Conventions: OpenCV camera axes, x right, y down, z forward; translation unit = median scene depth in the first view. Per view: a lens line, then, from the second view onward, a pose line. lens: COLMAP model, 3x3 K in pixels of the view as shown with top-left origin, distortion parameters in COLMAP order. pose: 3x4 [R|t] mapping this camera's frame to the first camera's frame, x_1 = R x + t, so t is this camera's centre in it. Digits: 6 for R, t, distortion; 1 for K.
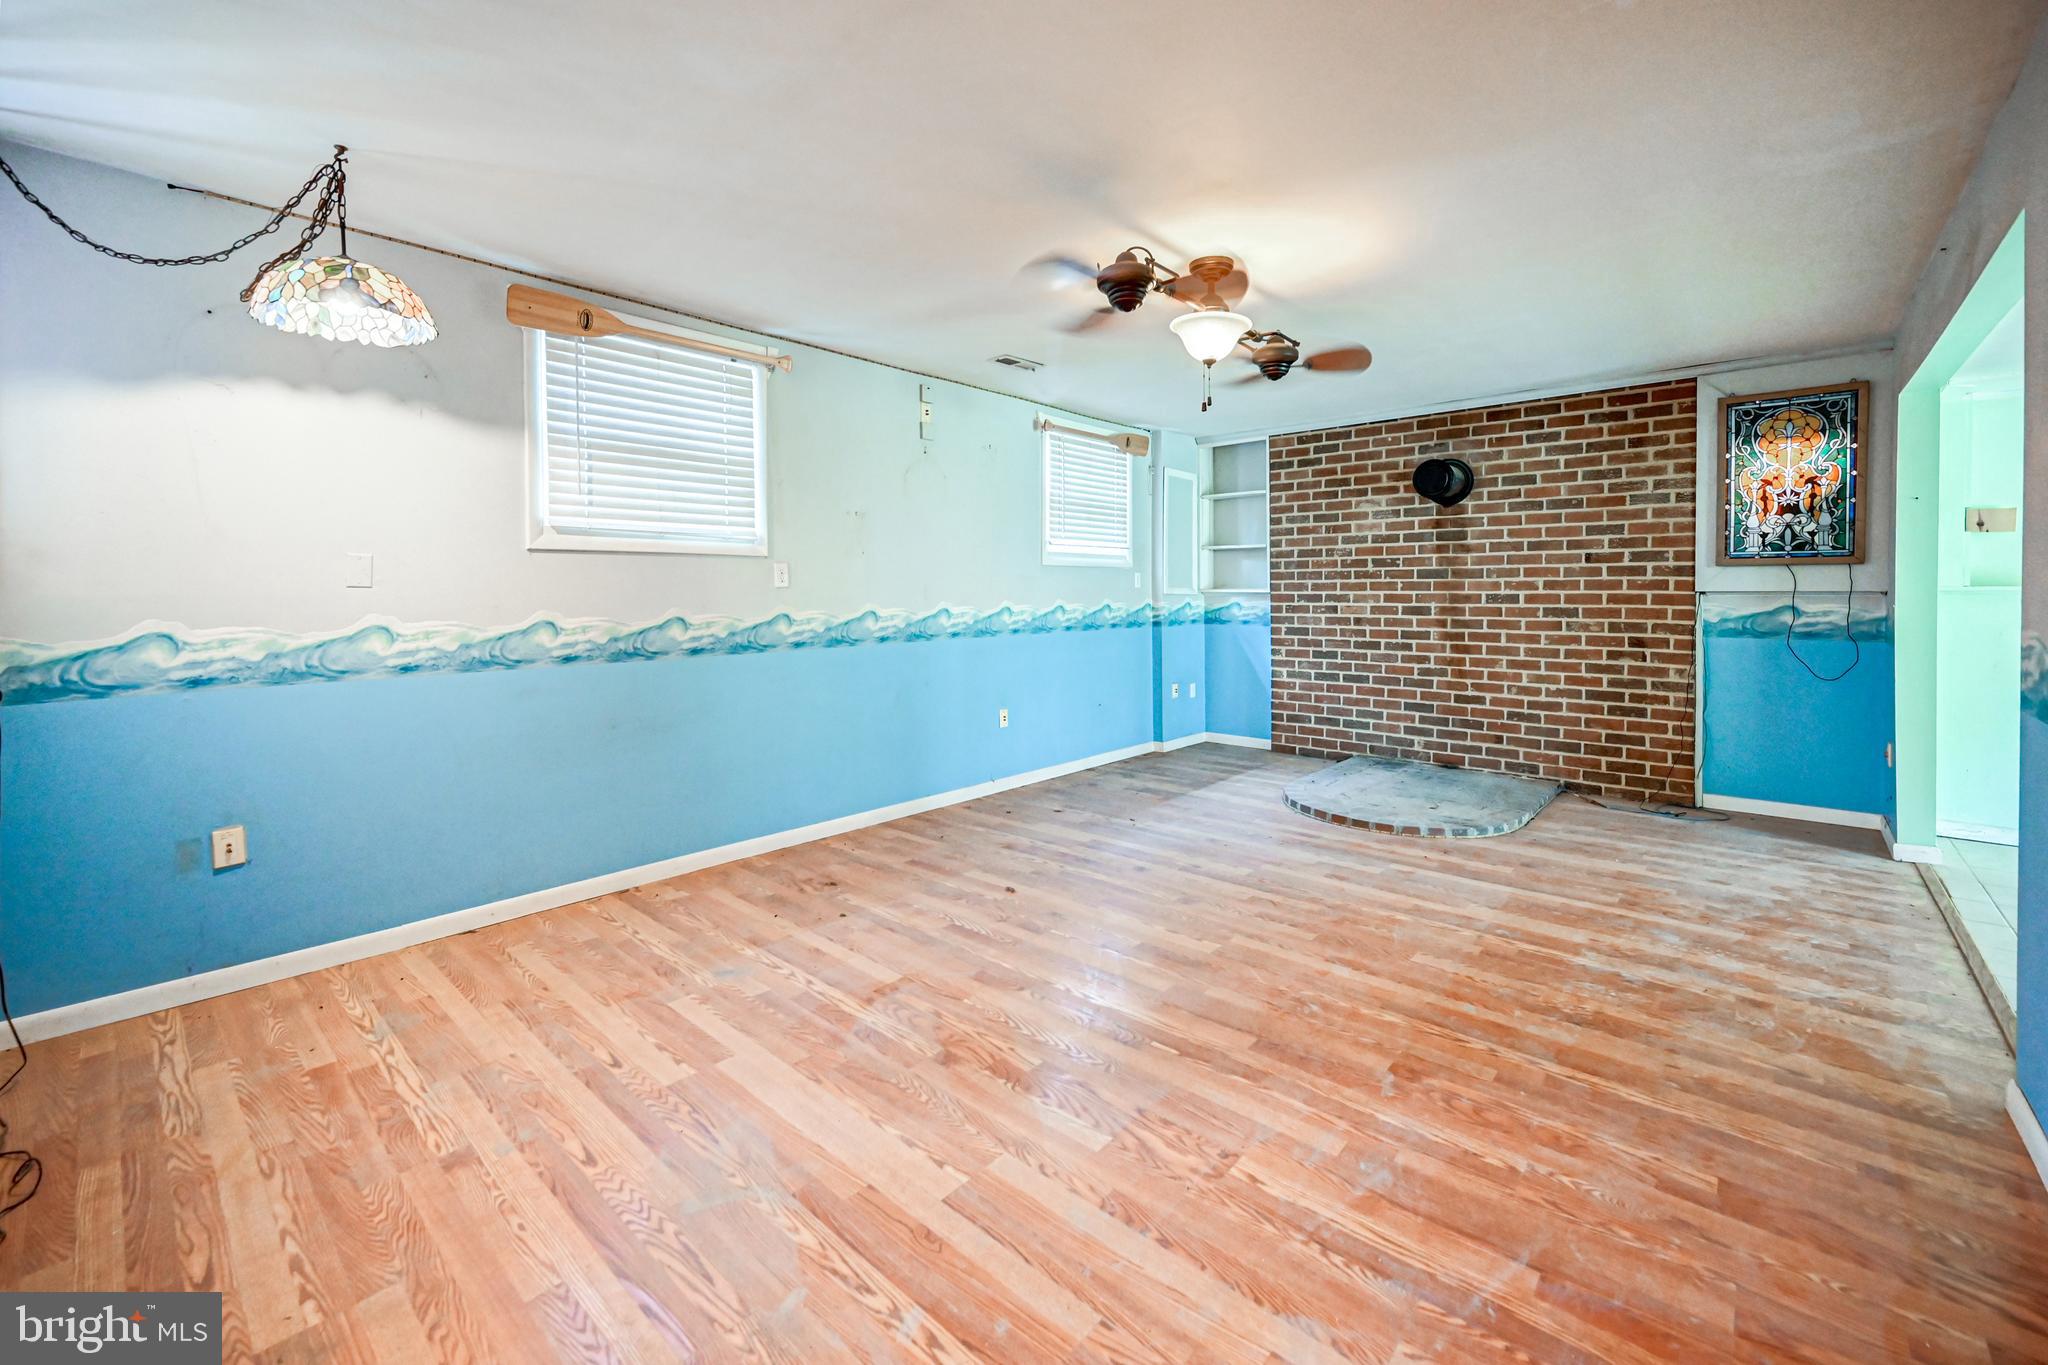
lens RADIAL K [[840.8, 0, 1024.5], [0, 840.8, 603.8], [0, 0, 1]] dist [-0.008003, -0.000034]
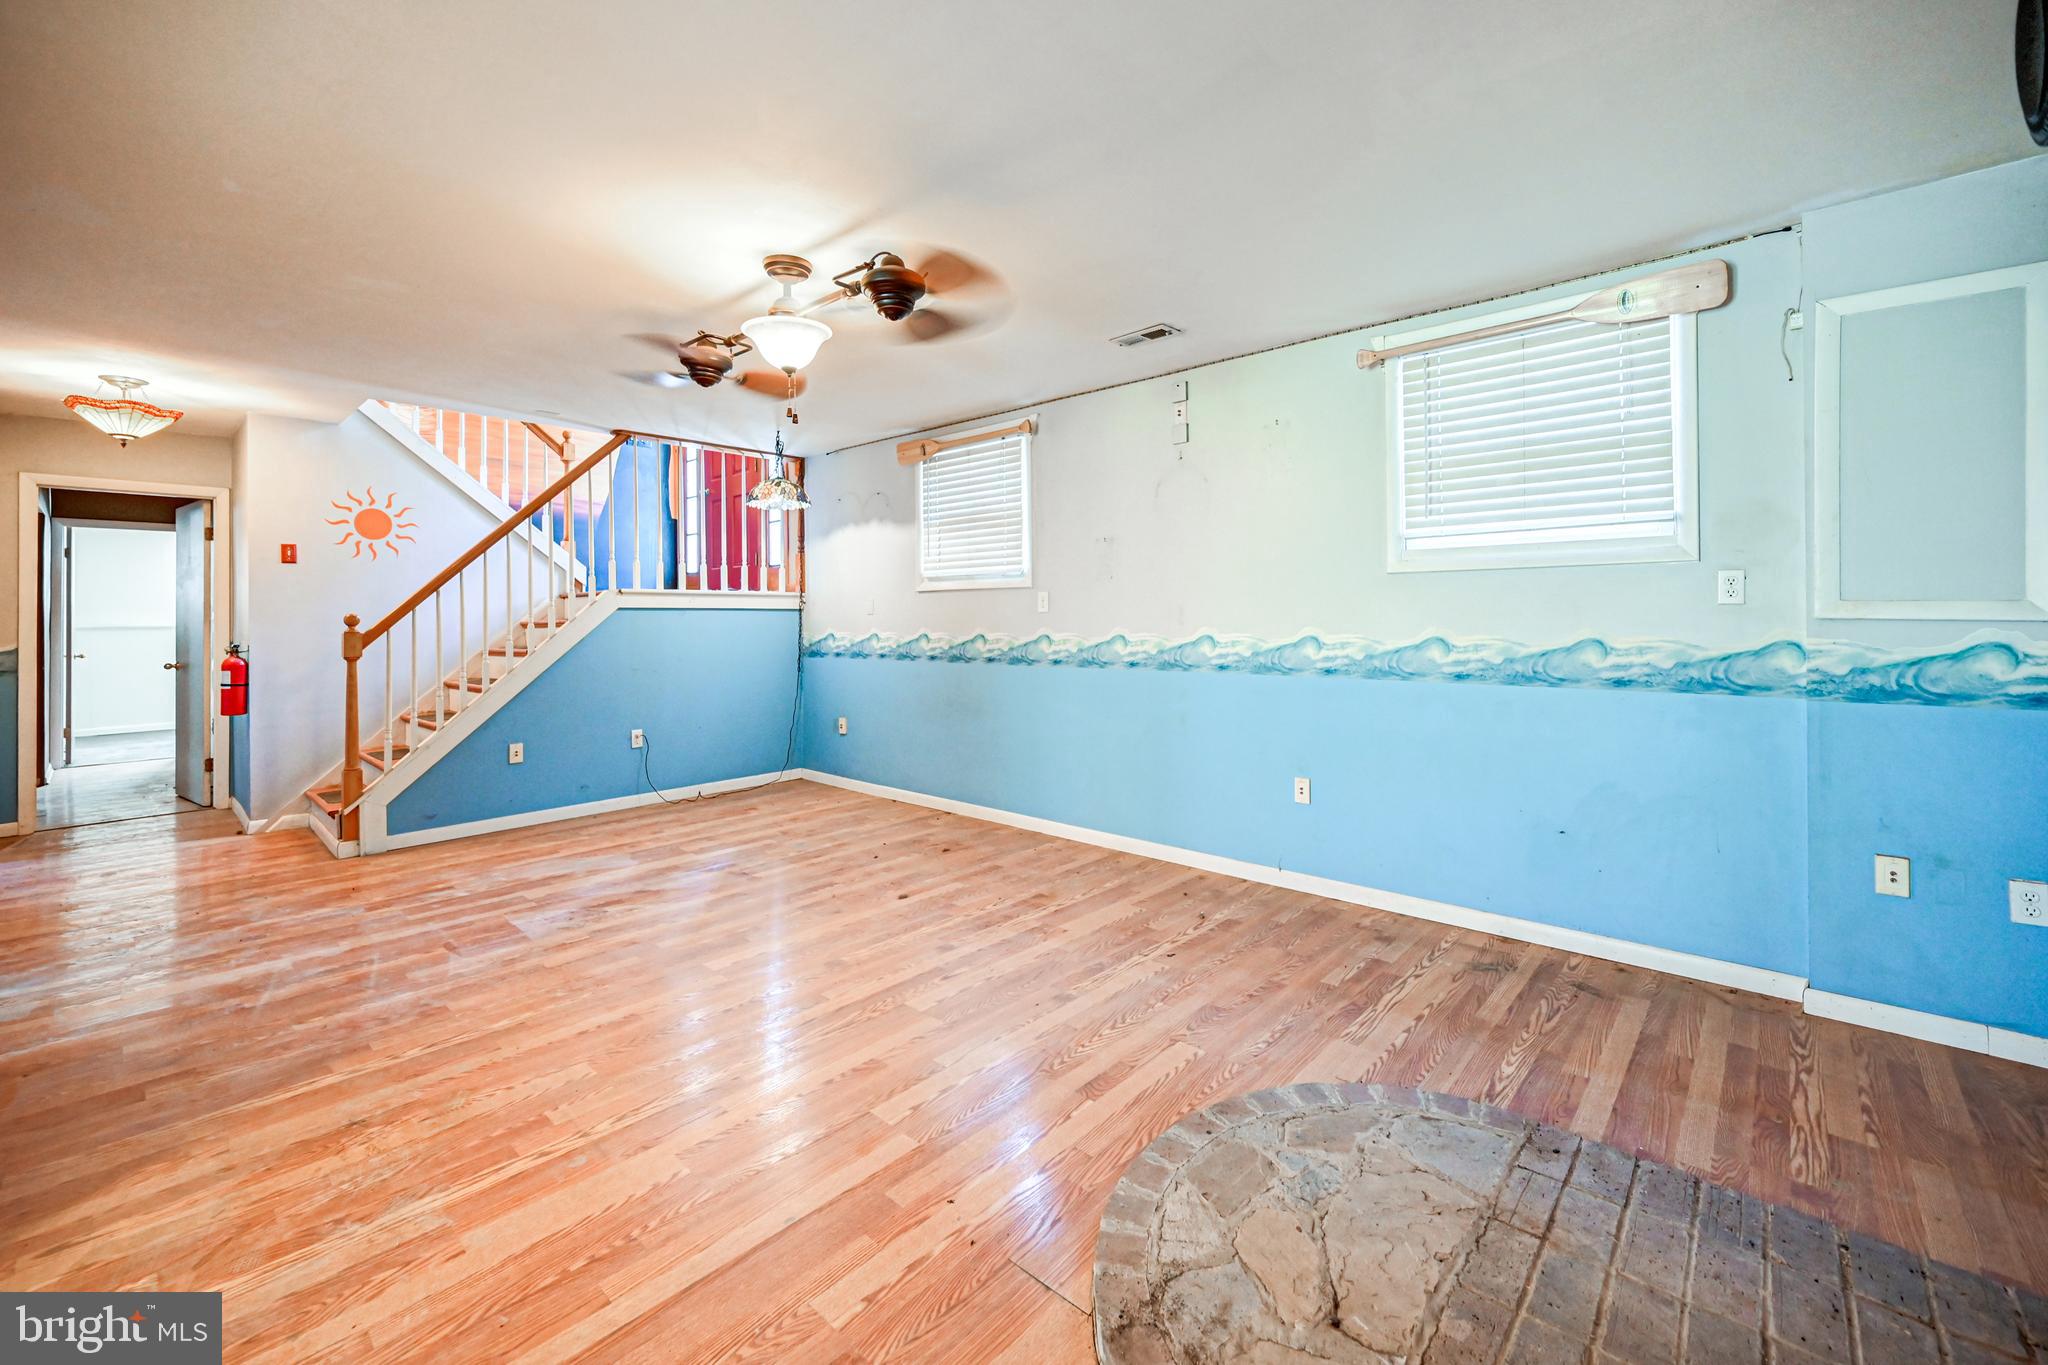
lens RADIAL K [[828.9, 0, 1028.2], [0, 828.9, 609.0], [0, 0, 1]] dist [0.006669, 0.000003]
pose [[-0.004375, -0.001550, -0.999989, 0.797820], [-0.003380, 0.999993, -0.001535, -0.020174], [0.999985, 0.003373, -0.004380, 0.890276]]
